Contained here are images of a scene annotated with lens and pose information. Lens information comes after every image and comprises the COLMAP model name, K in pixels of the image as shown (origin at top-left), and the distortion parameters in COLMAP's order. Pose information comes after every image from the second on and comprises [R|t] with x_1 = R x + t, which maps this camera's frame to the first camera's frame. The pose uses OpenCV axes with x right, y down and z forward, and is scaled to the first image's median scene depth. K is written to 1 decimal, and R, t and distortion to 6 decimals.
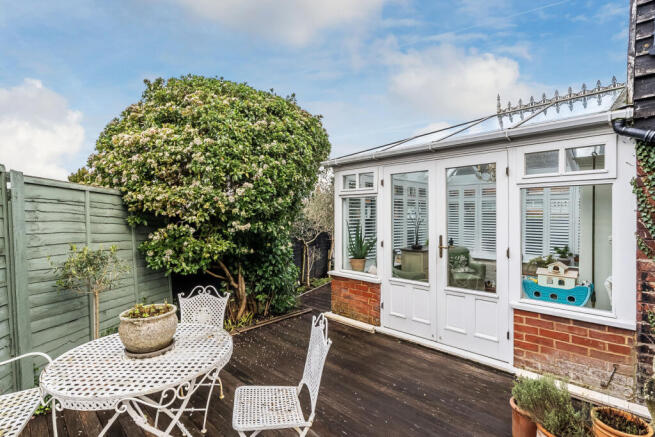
lens RADIAL K [[294.8, 0, 326.2], [0, 294.8, 217.9], [0, 0, 1]] dist [0.001457, 0.000158]
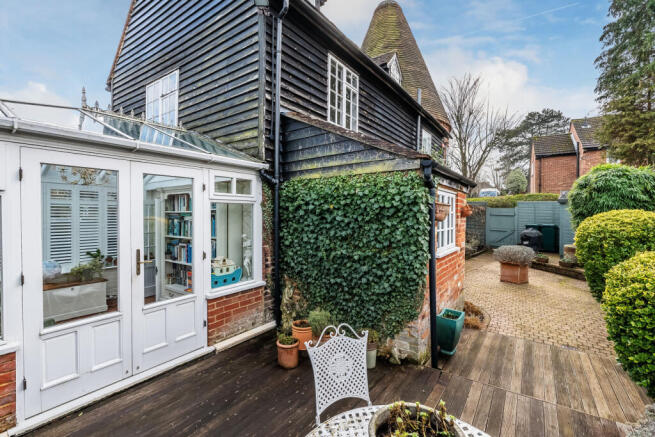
lens RADIAL K [[294.8, 0, 326.6], [0, 294.8, 217.9], [0, 0, 1]] dist [0.001457, 0.000158]
pose [[-0.133691, -0.016564, 0.990885, -0.639588], [0.011658, 0.999765, 0.018286, -0.050851], [-0.990954, 0.013996, -0.133467, 0.667735]]
